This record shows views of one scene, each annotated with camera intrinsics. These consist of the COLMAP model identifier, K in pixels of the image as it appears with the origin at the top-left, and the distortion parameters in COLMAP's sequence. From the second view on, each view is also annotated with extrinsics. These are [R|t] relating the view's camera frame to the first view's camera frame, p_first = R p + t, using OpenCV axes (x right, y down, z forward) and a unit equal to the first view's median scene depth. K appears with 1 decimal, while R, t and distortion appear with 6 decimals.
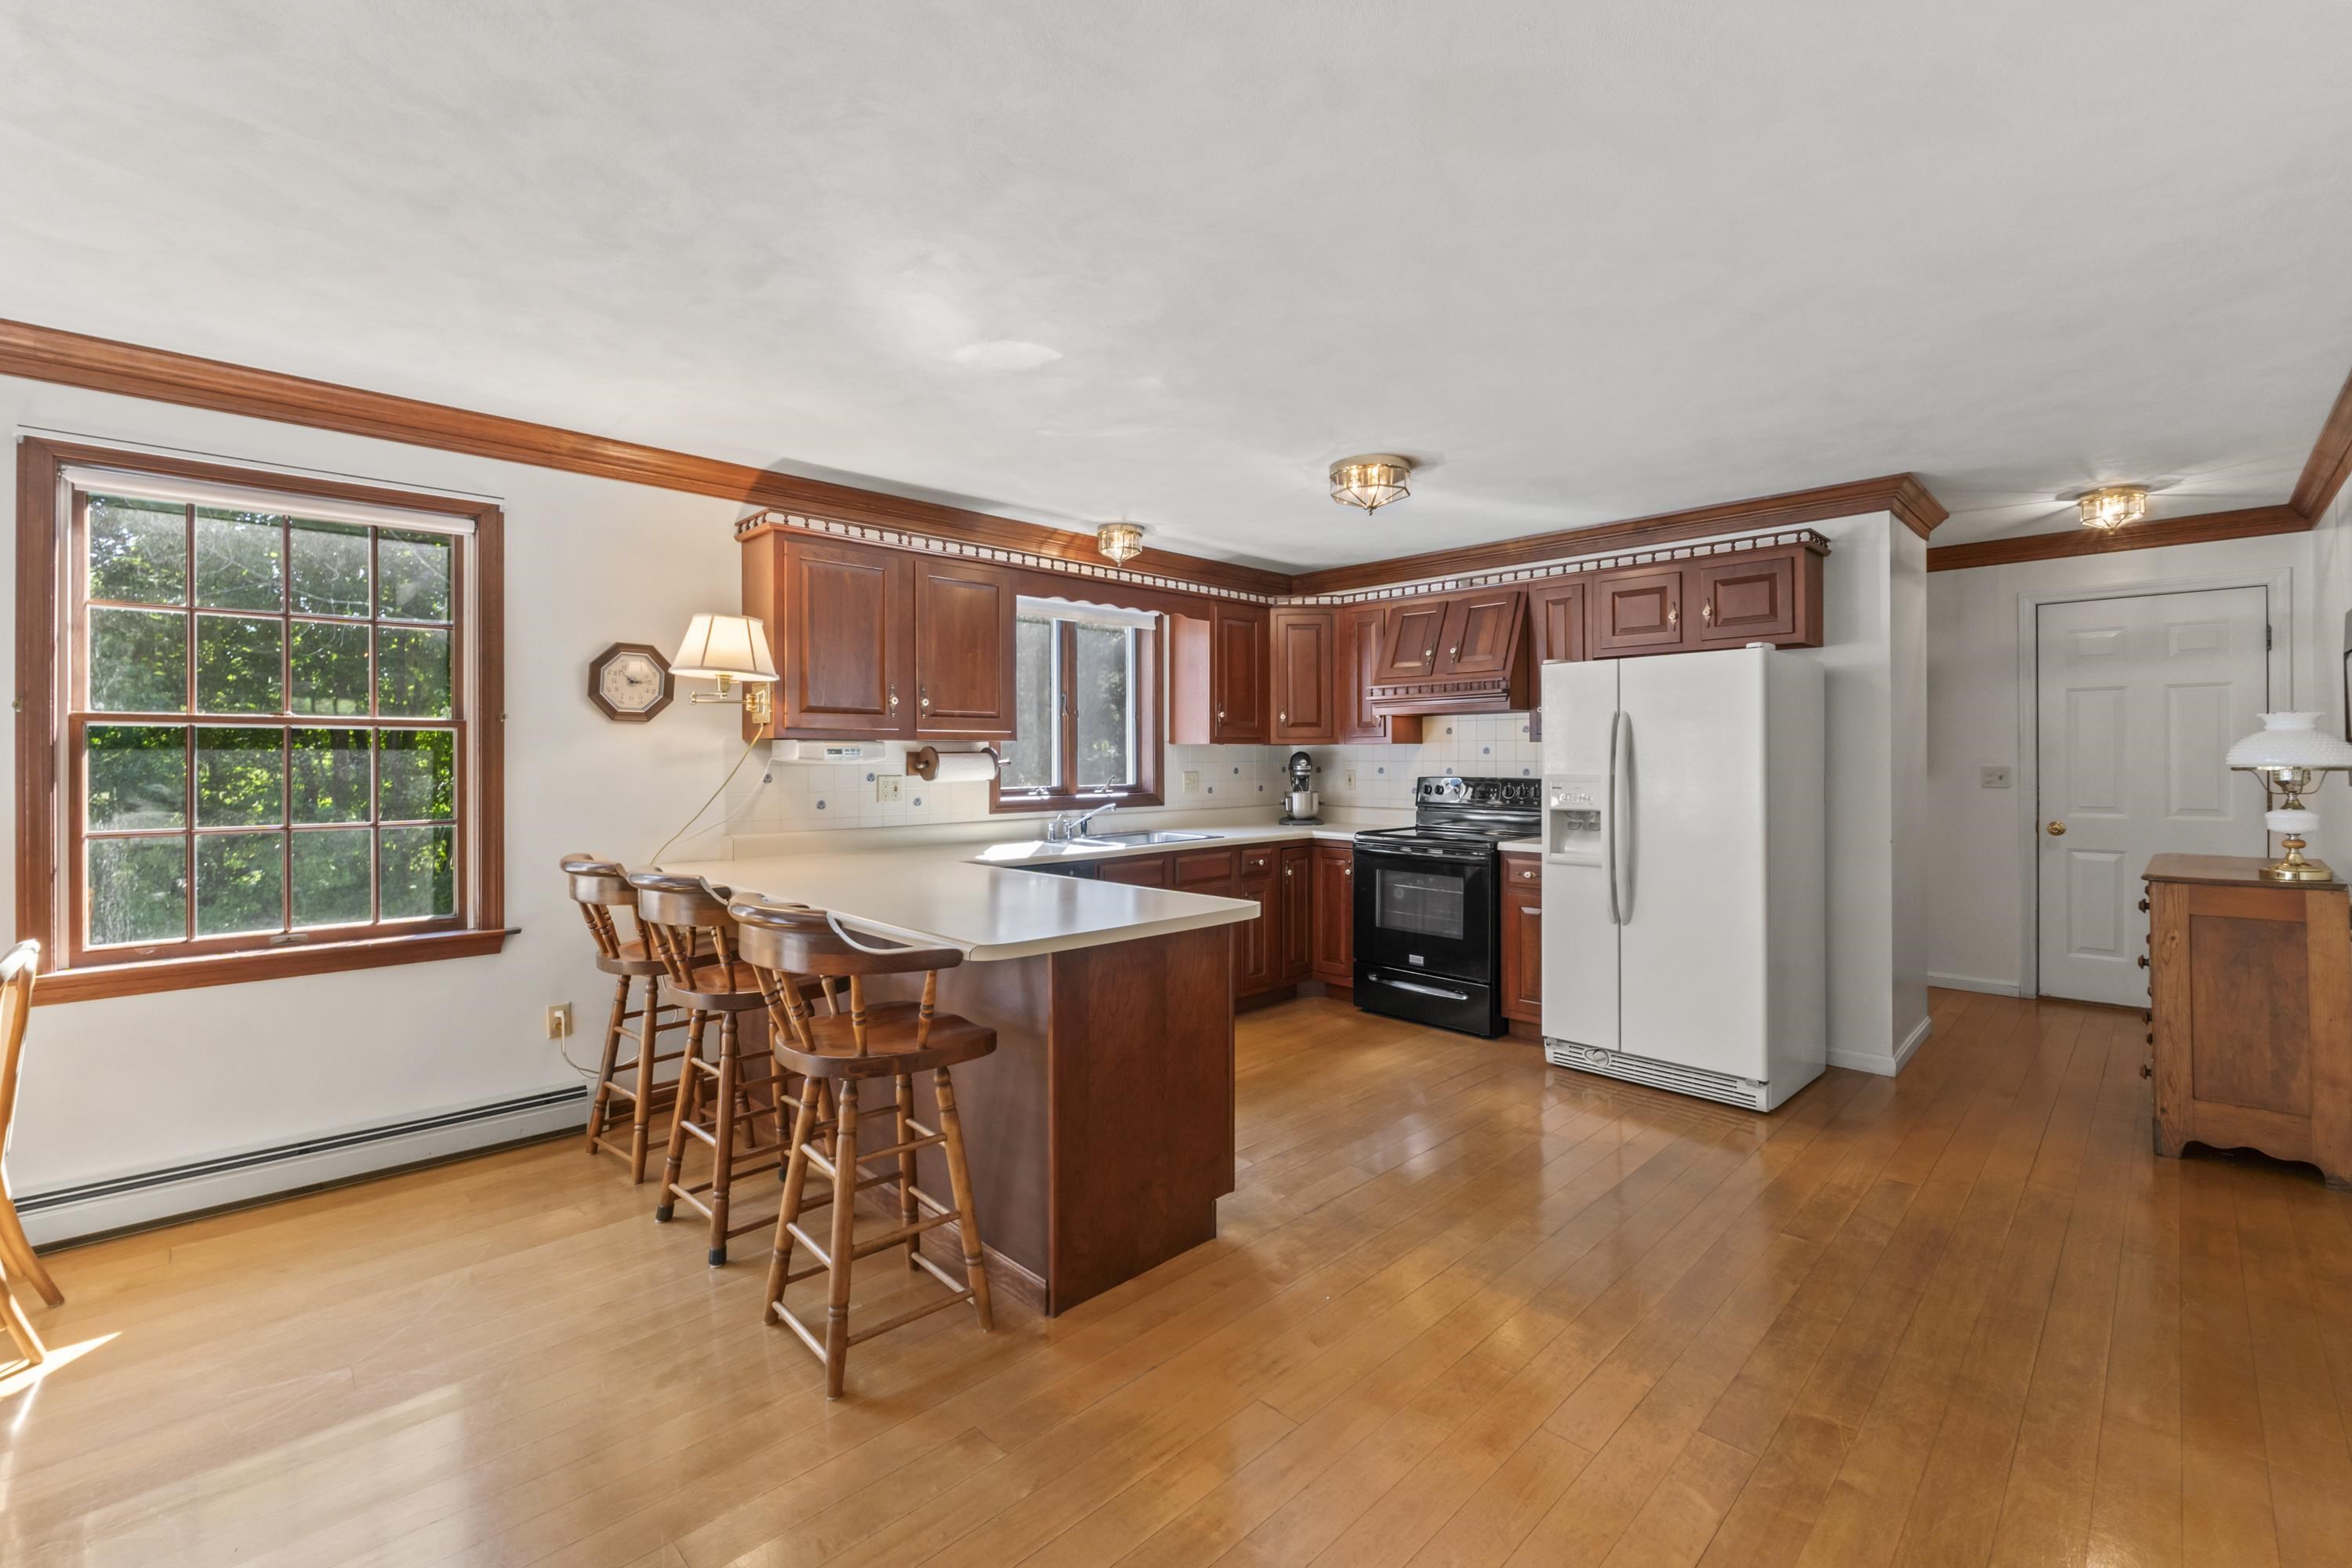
lens RADIAL K [[987.4, 0, 1172.1], [0, 987.4, 765.2], [0, 0, 1]] dist [-0.008290, -0.000093]
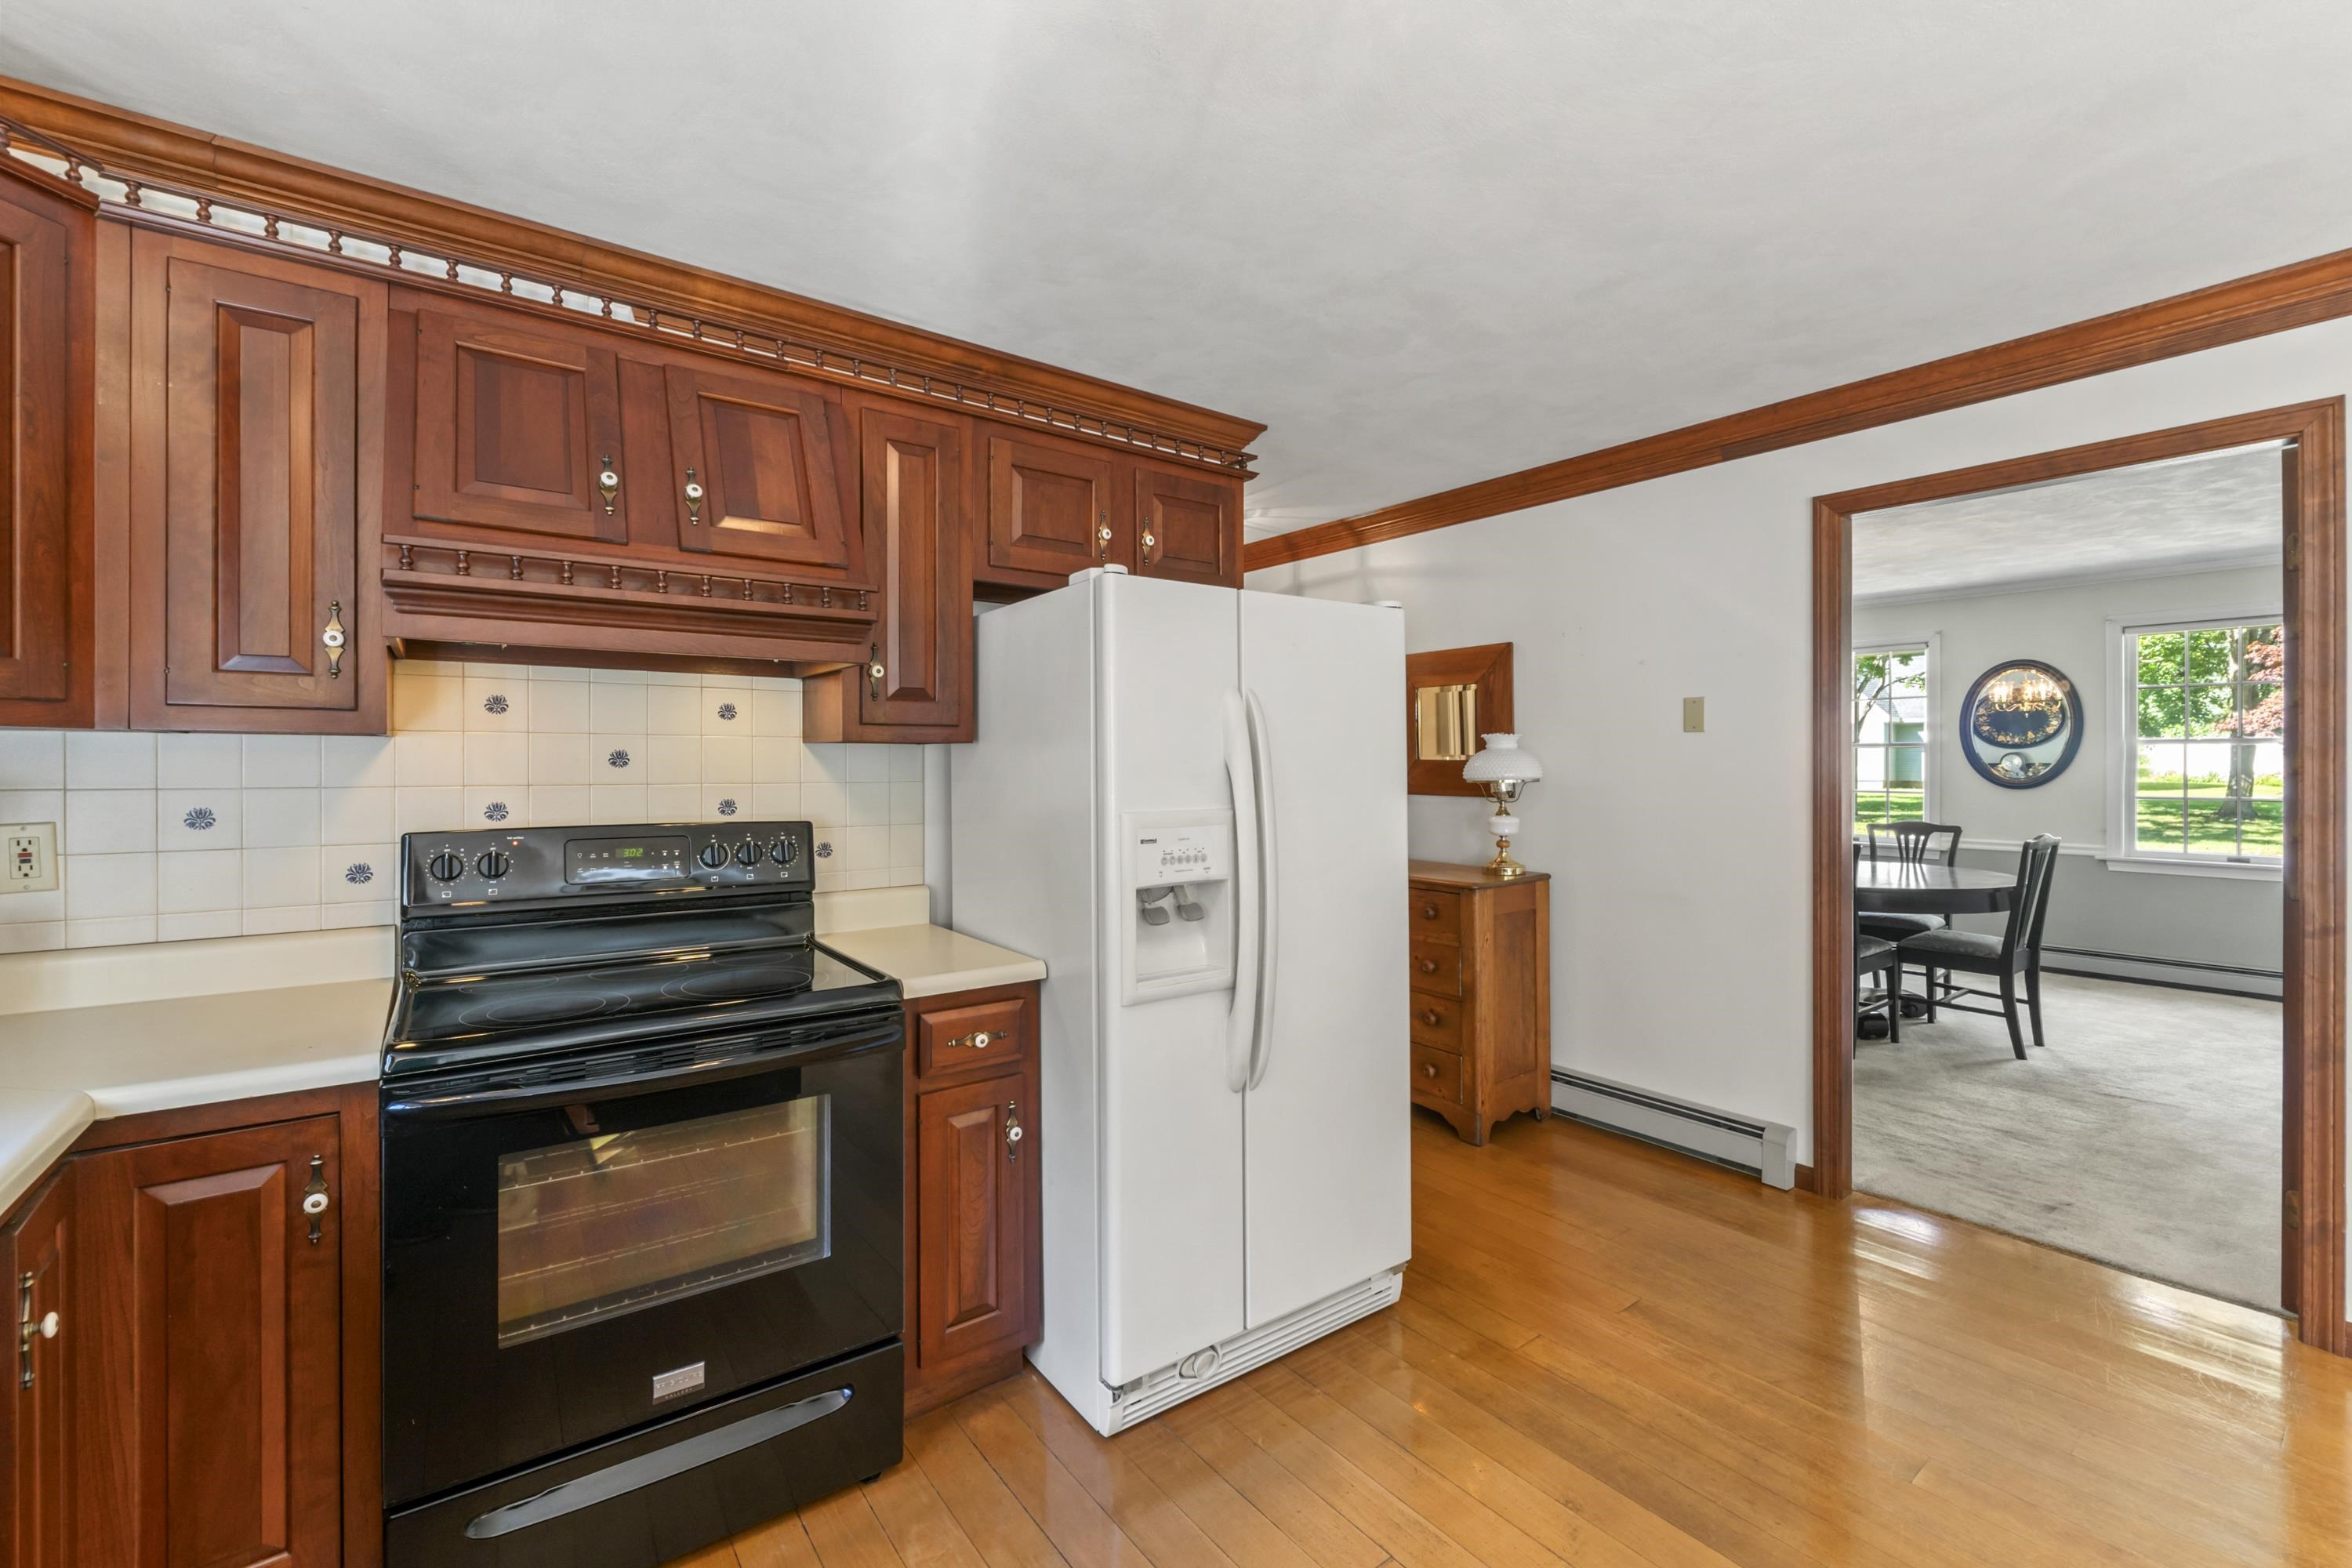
lens RADIAL K [[987.4, 0, 1187.9], [0, 987.4, 762.3], [0, 0, 1]] dist [-0.008290, -0.000093]
pose [[0.124818, 0.006819, 0.992156, -0.072886], [0.008497, 0.999932, -0.007941, -0.010210], [-0.992143, 0.009421, 0.124752, 0.916184]]
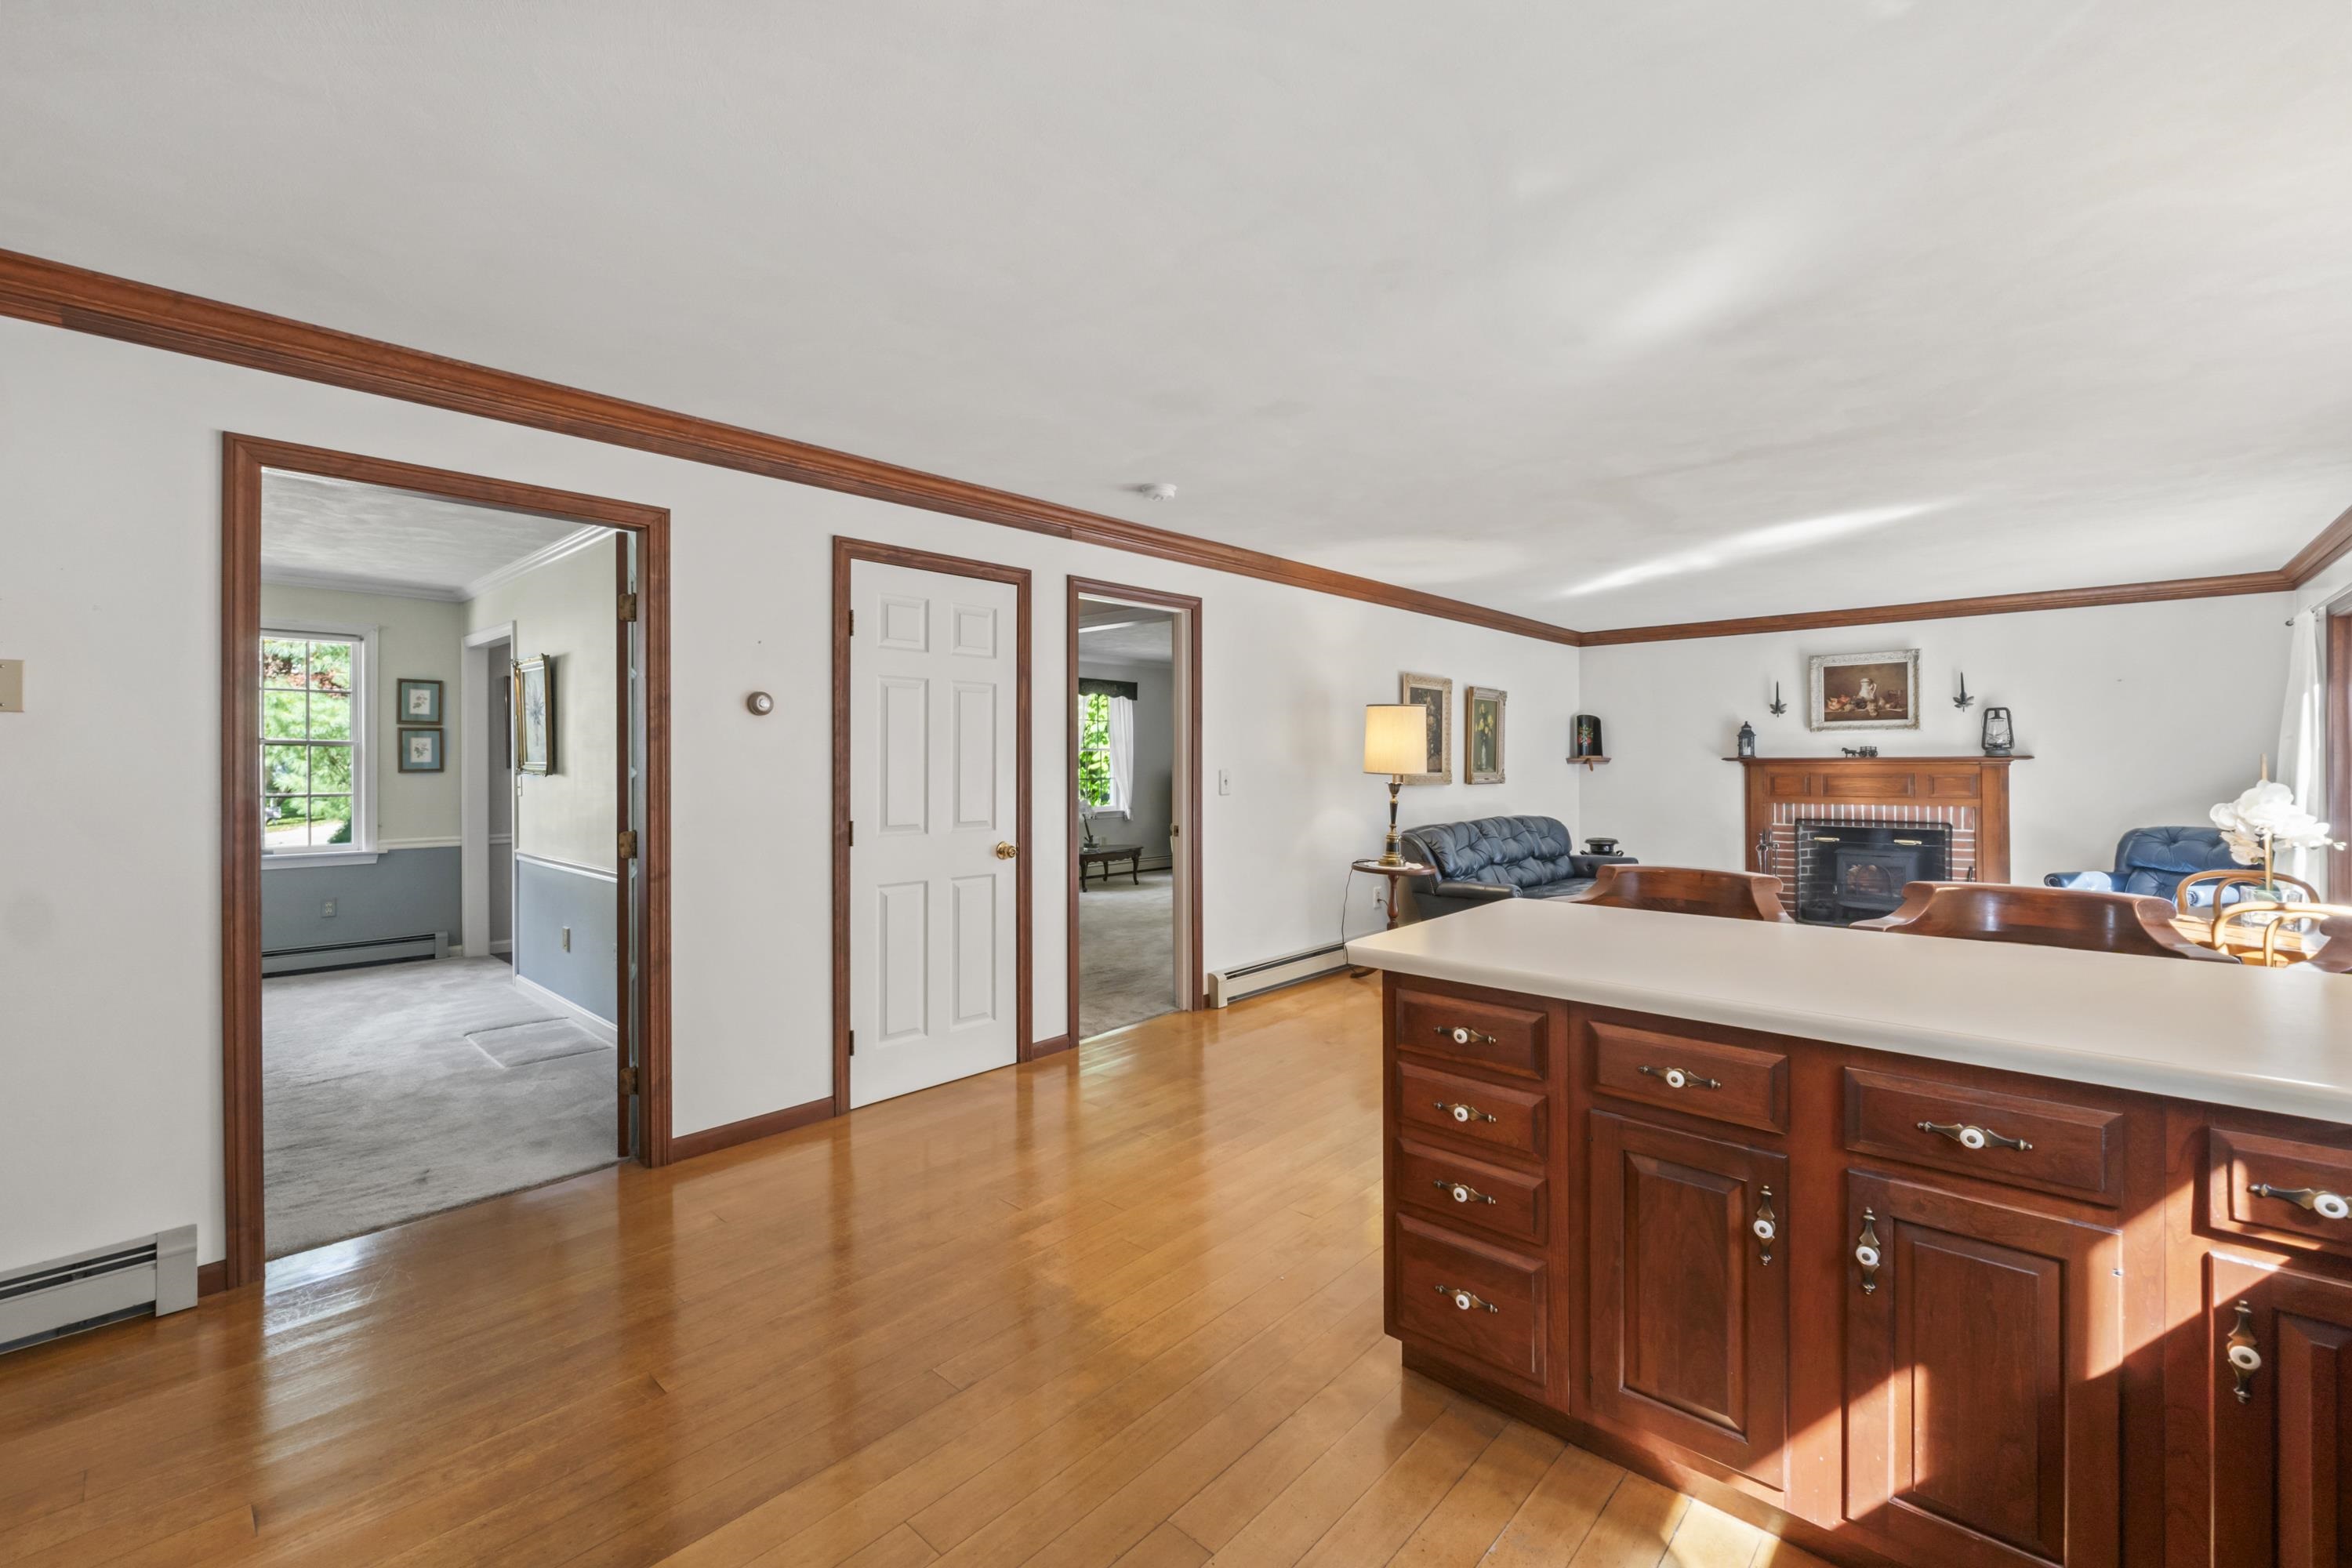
lens RADIAL K [[987.4, 0, 1168.2], [0, 987.4, 760.1], [0, 0, 1]] dist [-0.008290, -0.000093]
pose [[-0.998857, 0.008482, -0.047035, 0.172456], [0.008190, 0.999946, 0.006405, -0.010147], [0.047086, 0.006012, -0.998873, 1.164100]]
